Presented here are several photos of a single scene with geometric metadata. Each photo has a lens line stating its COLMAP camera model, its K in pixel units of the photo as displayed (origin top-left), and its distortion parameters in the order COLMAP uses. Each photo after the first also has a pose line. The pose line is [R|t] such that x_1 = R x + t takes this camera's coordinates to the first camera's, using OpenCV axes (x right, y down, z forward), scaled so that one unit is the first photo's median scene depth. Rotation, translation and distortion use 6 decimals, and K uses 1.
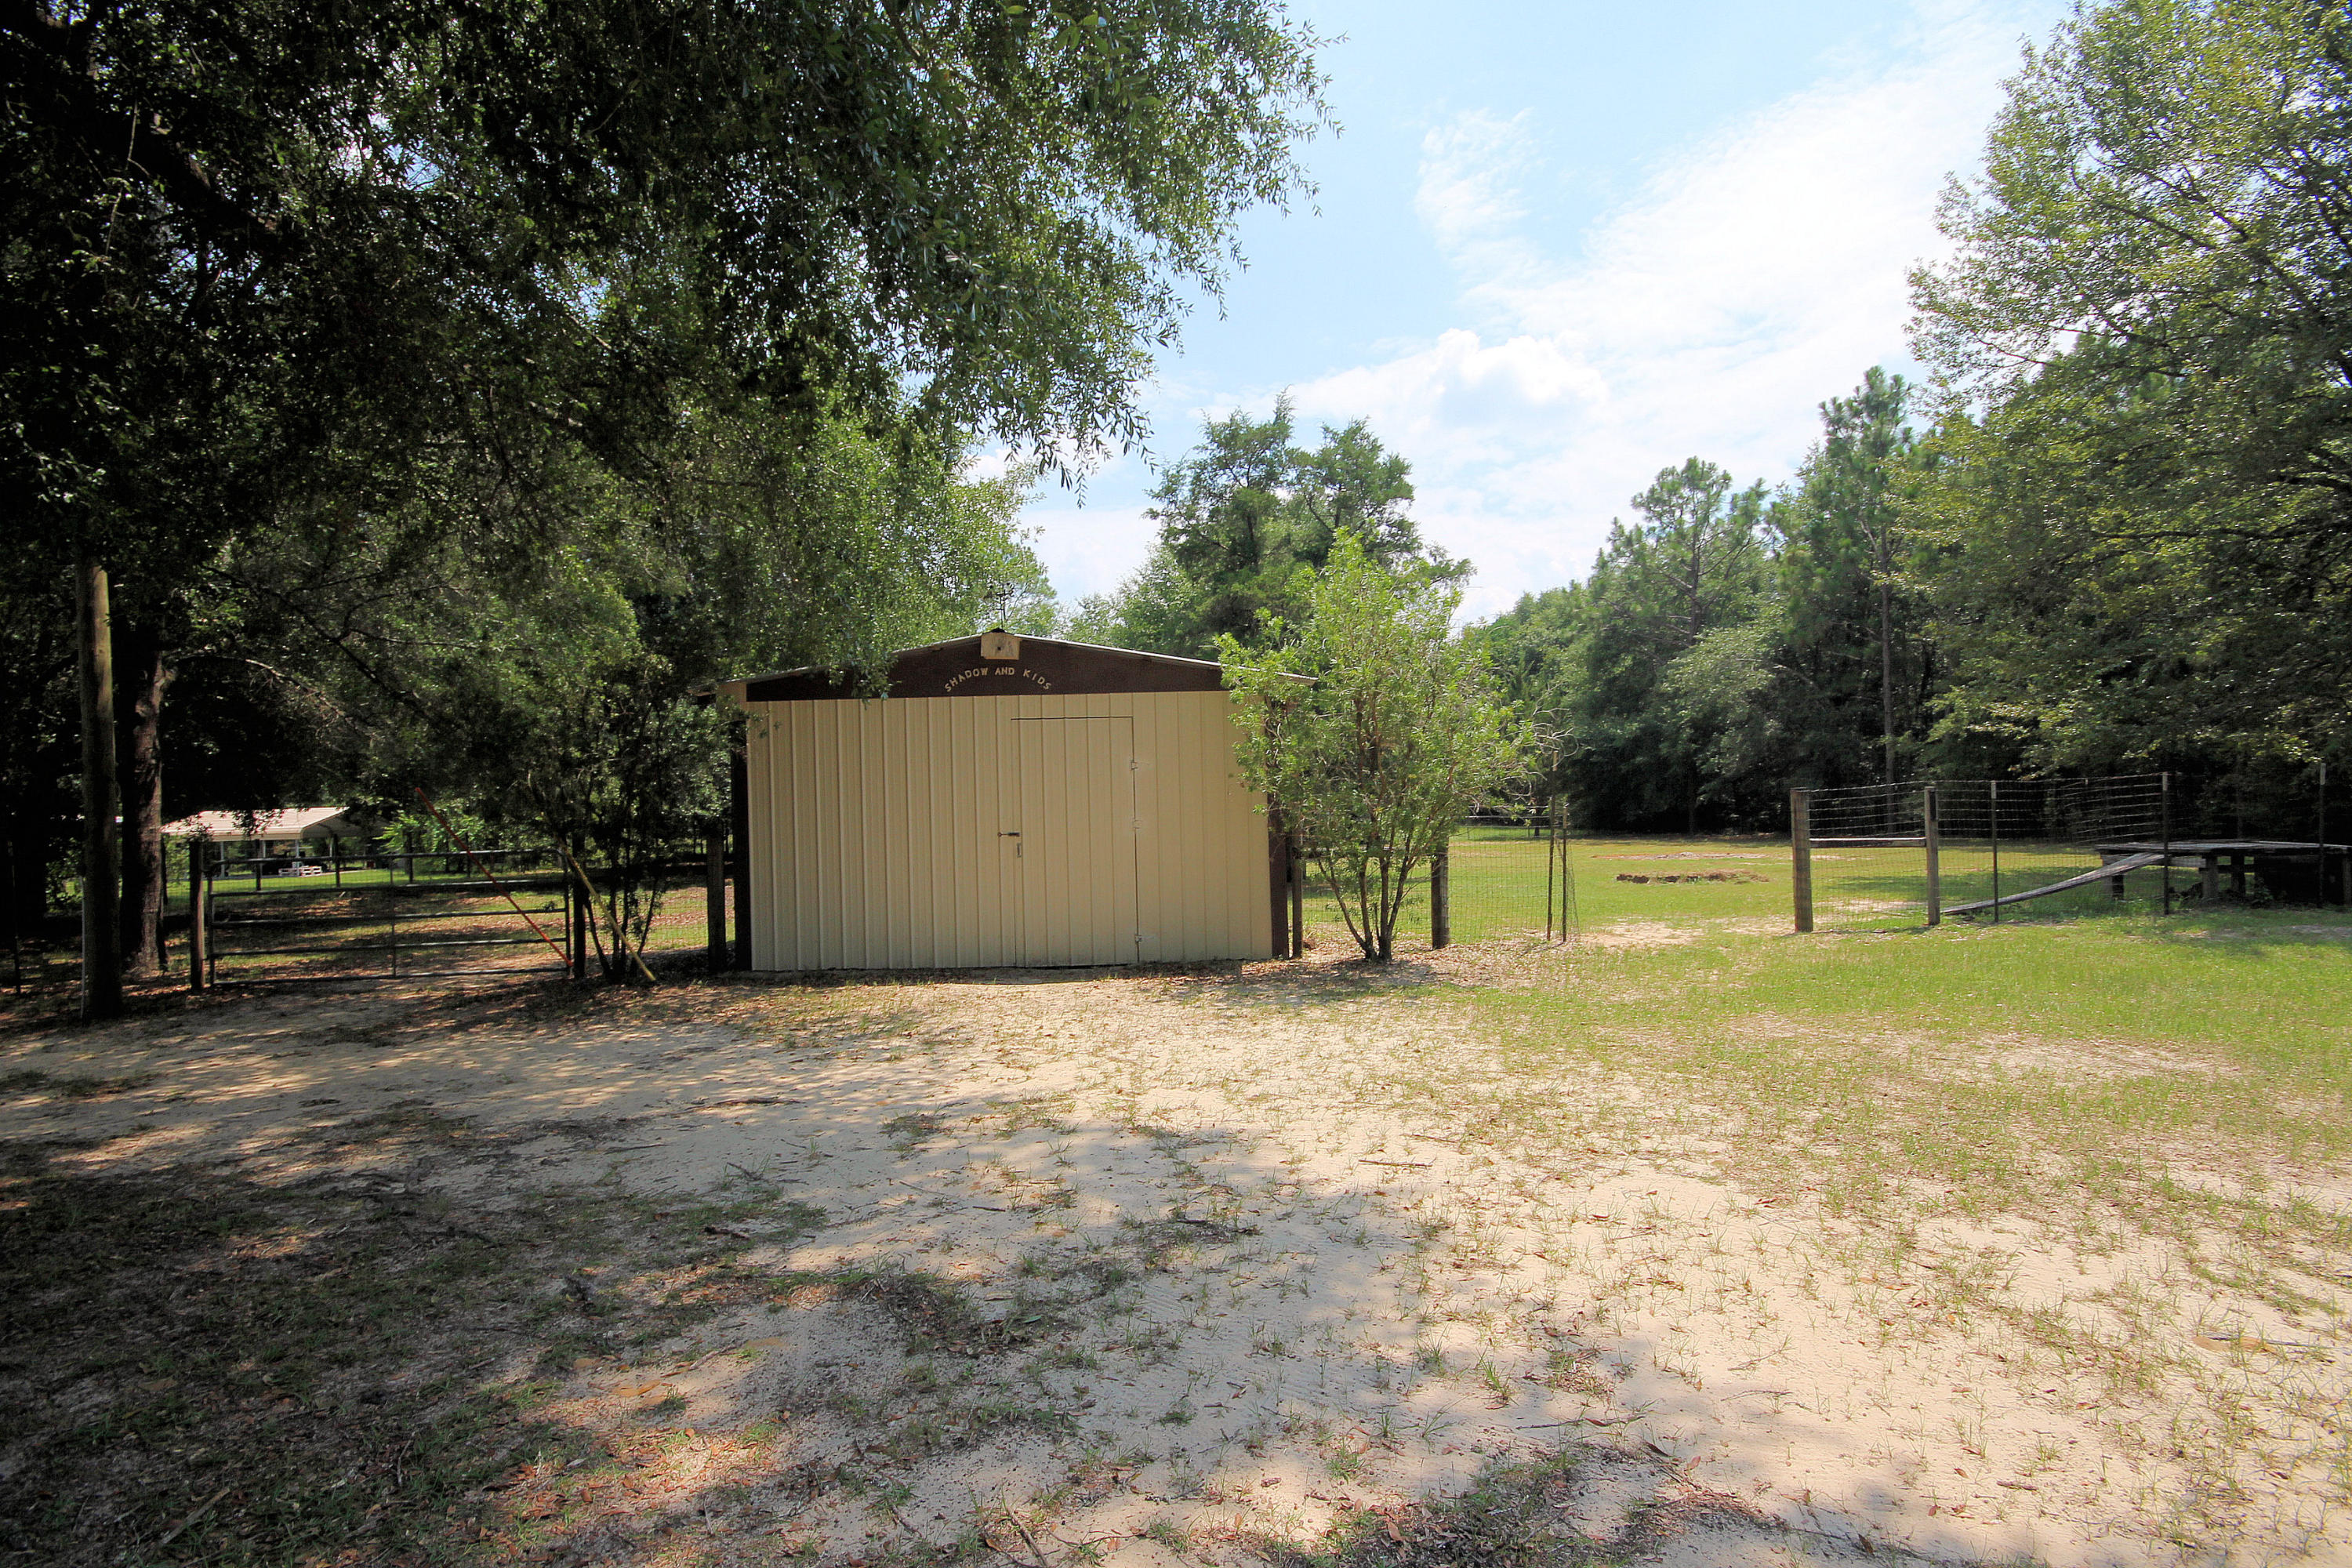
lens RADIAL K [[1090.3, 0, 1172.5], [0, 1090.3, 804.8], [0, 0, 1]] dist [-0.003282, -0.000606]
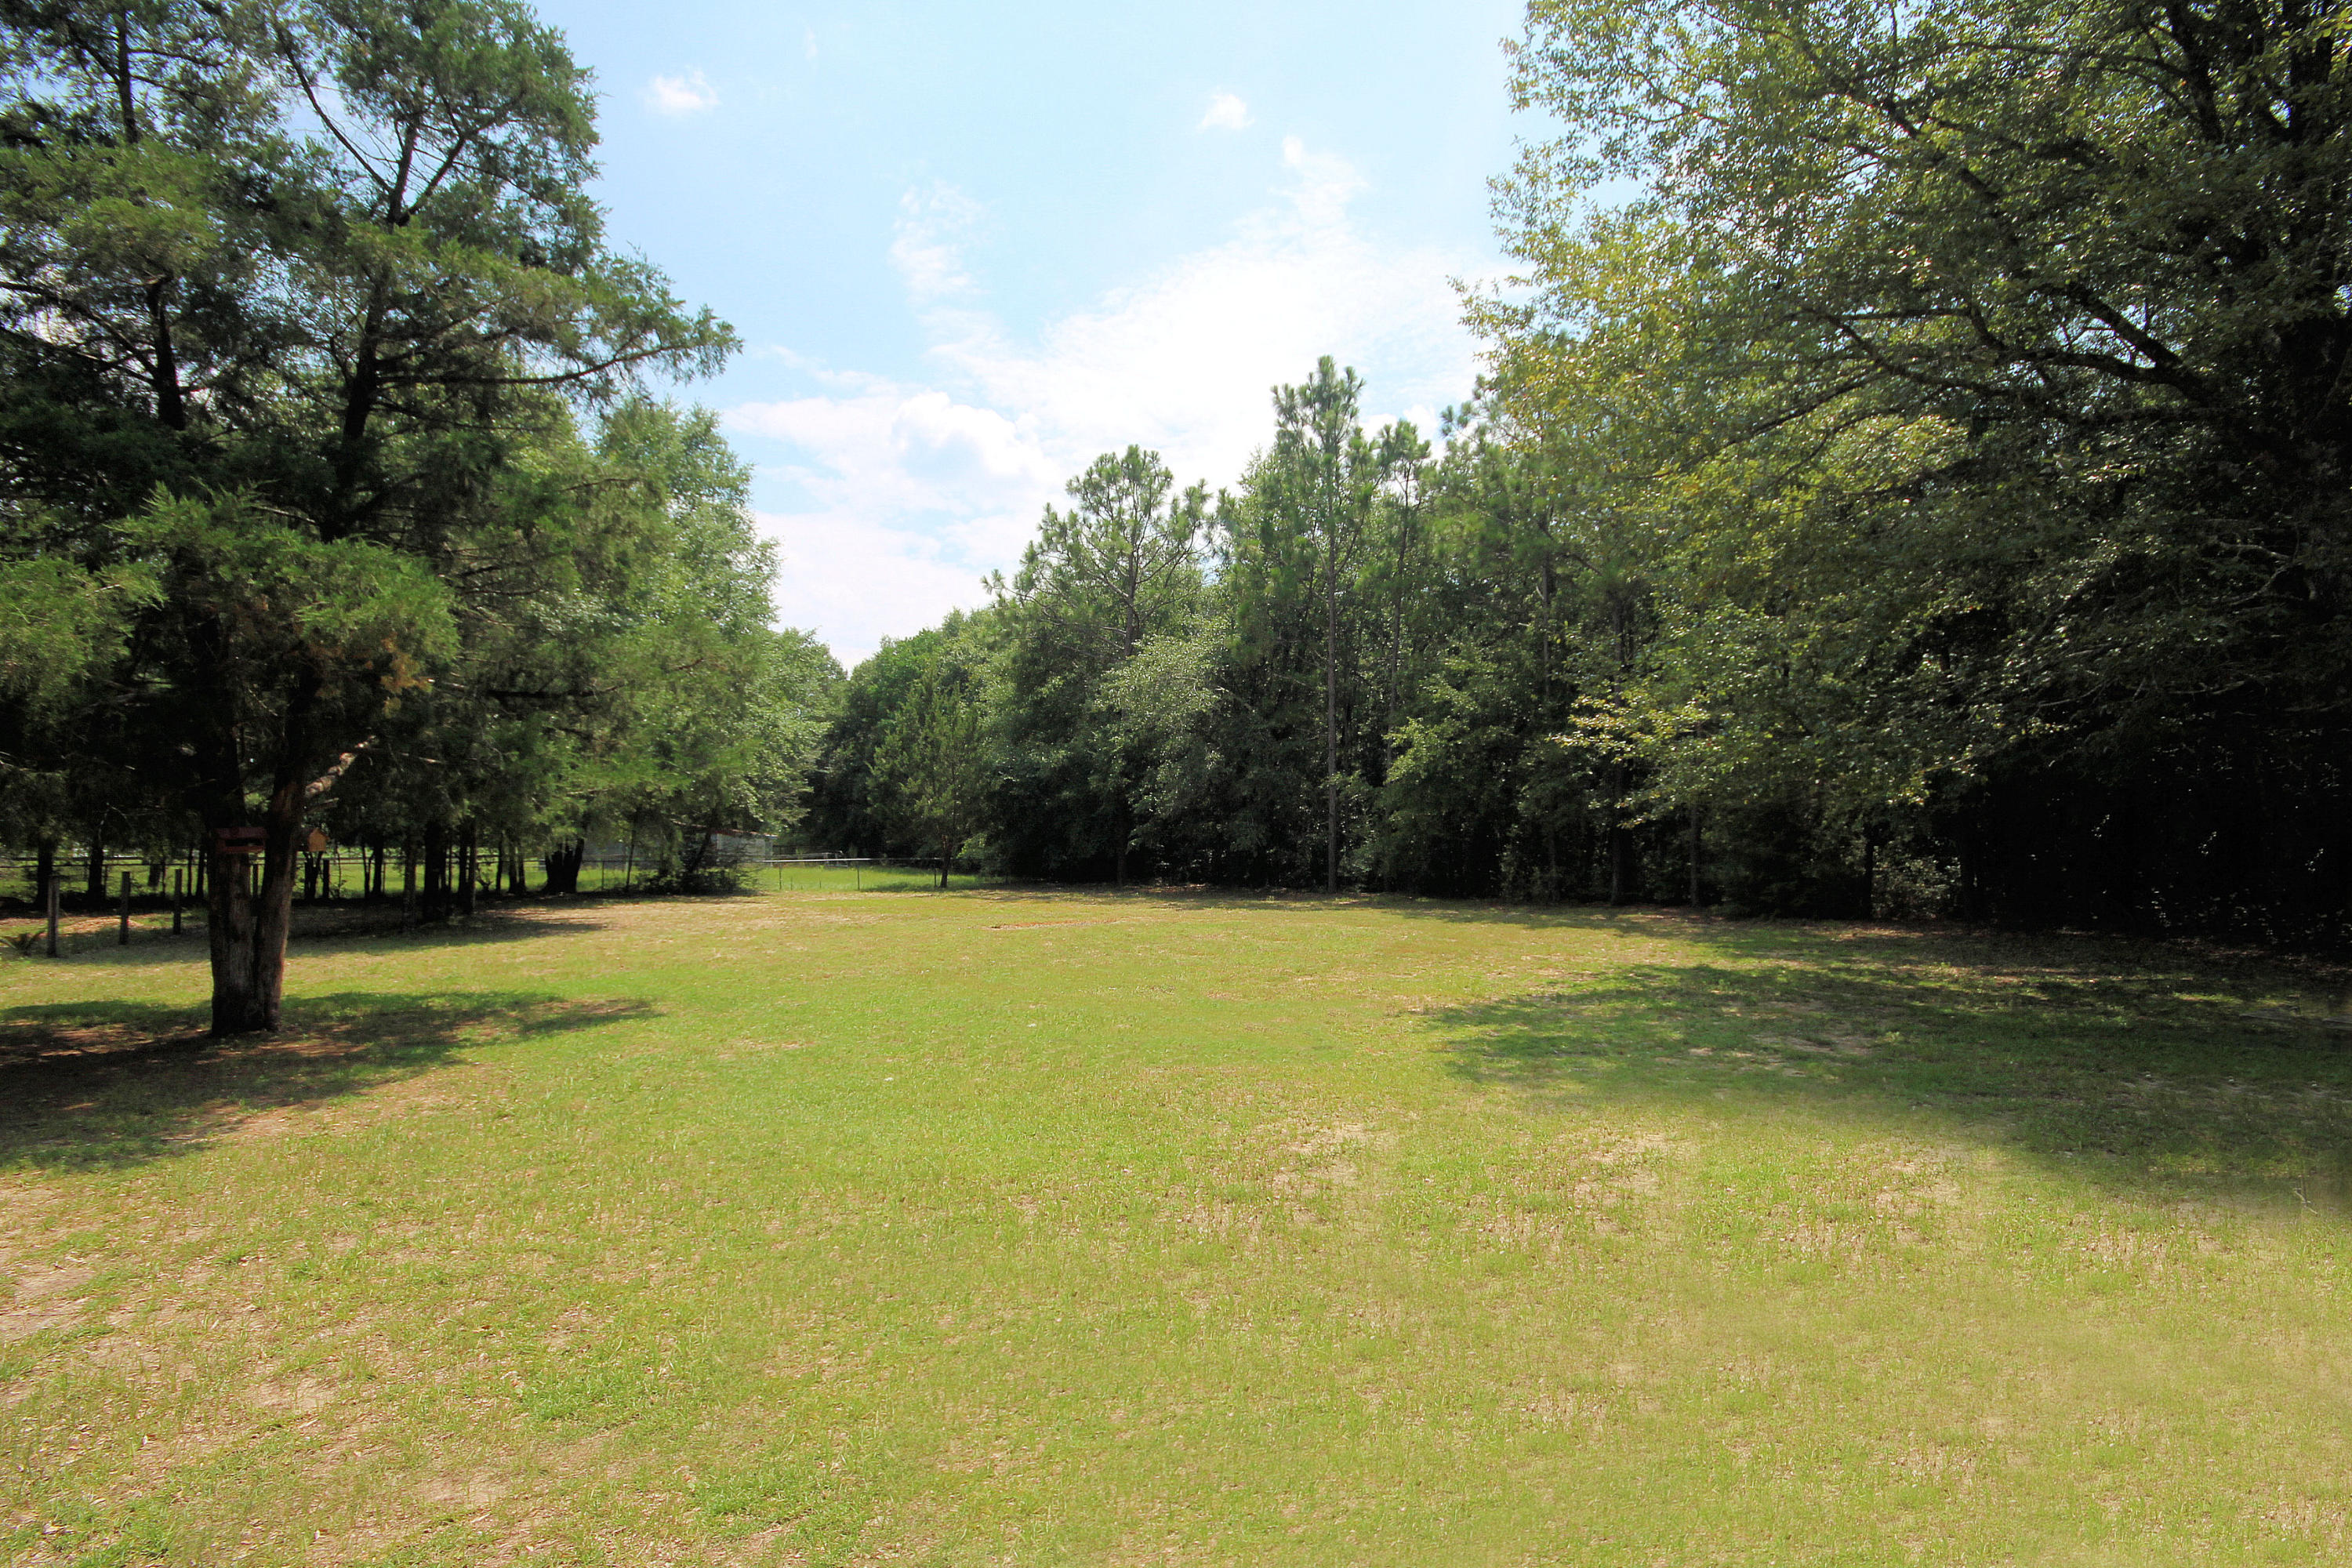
lens RADIAL K [[1090.3, 0, 1172.5], [0, 1090.3, 804.8], [0, 0, 1]] dist [-0.003282, -0.000606]
pose [[0.876643, 0.043198, 0.479199, 0.108025], [-0.026304, 0.998775, -0.041916, -0.000900], [-0.480422, 0.024140, 0.876705, 0.246304]]
